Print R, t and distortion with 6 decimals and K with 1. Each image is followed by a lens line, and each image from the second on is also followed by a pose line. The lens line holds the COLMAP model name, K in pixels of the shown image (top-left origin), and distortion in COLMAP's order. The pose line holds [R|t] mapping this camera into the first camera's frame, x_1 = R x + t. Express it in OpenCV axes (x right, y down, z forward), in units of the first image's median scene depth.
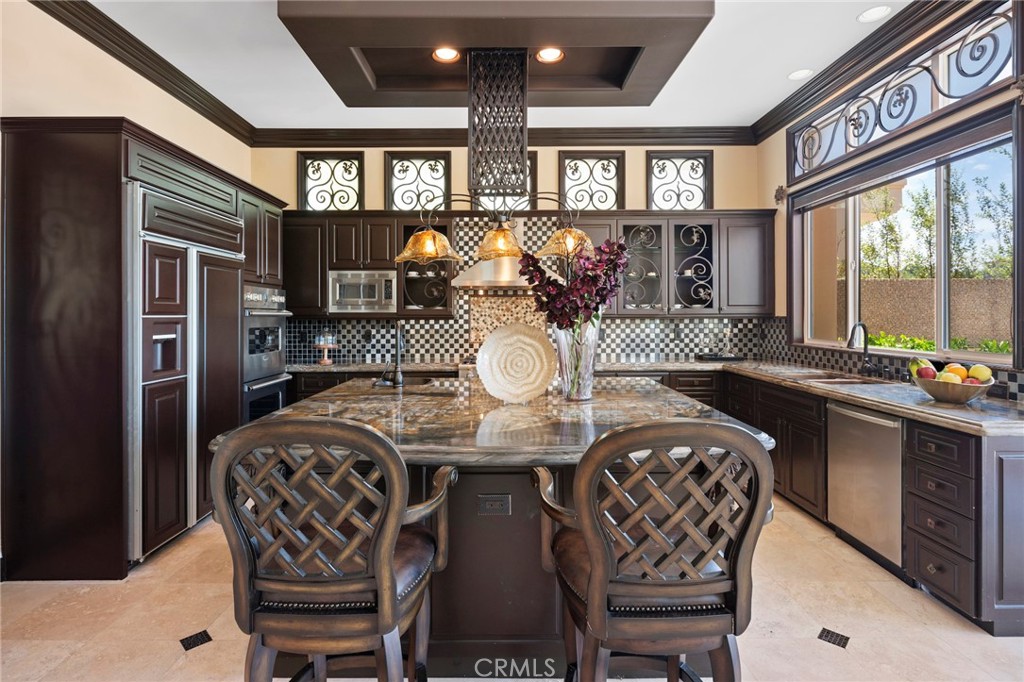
lens RADIAL K [[503.0, 0, 505.4], [0, 503.0, 316.9], [0, 0, 1]] dist [-0.002308, -0.001640]
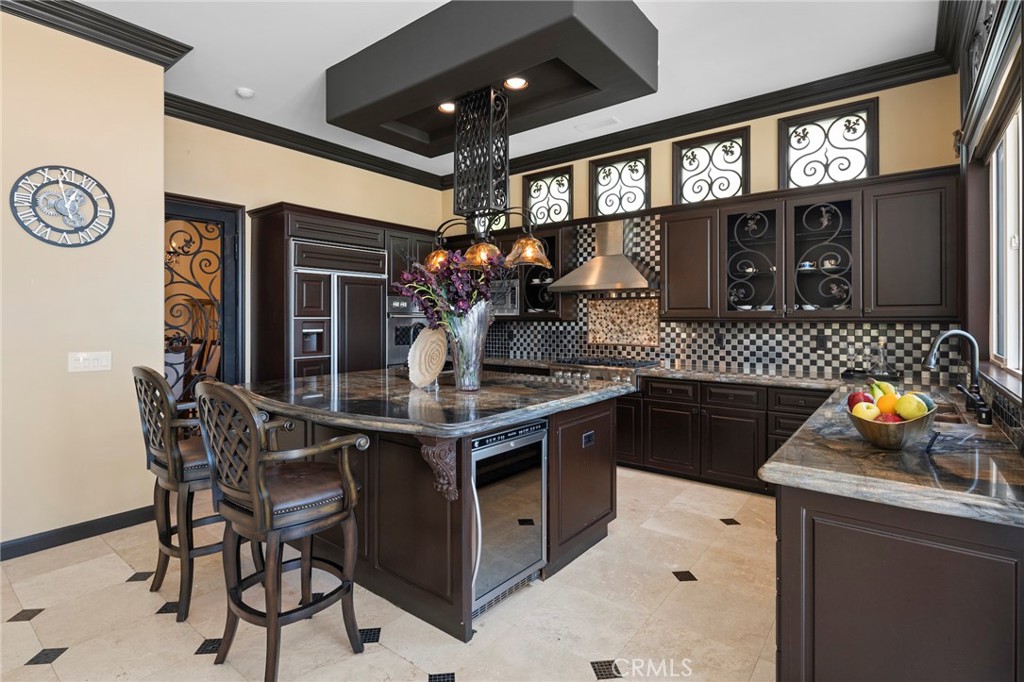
lens RADIAL K [[503.0, 0, 489.9], [0, 503.0, 317.6], [0, 0, 1]] dist [-0.002308, -0.001640]
pose [[0.771710, 0.001737, -0.635973, 0.441851], [-0.004382, 0.999987, -0.002586, -0.000265], [0.635960, 0.004783, 0.771707, 0.061868]]
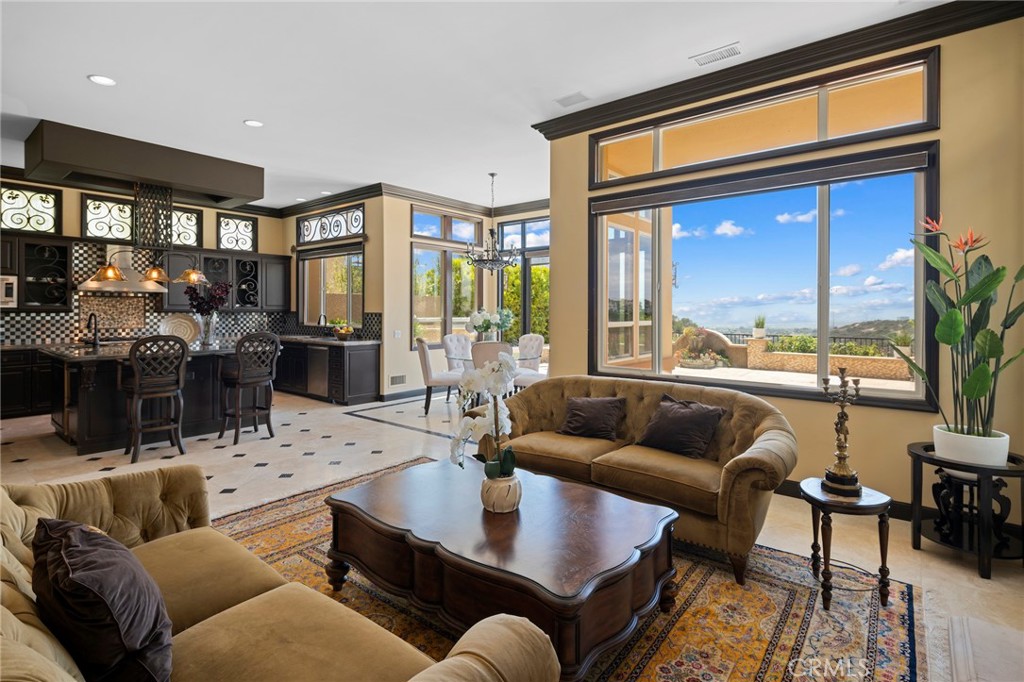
lens RADIAL K [[503.0, 0, 511.5], [0, 503.0, 311.7], [0, 0, 1]] dist [-0.002308, -0.001640]
pose [[0.634154, 0.003339, 0.773200, -0.391636], [-0.001915, 0.999994, -0.002748, 0.003919], [-0.773205, 0.000262, 0.634157, -0.822908]]
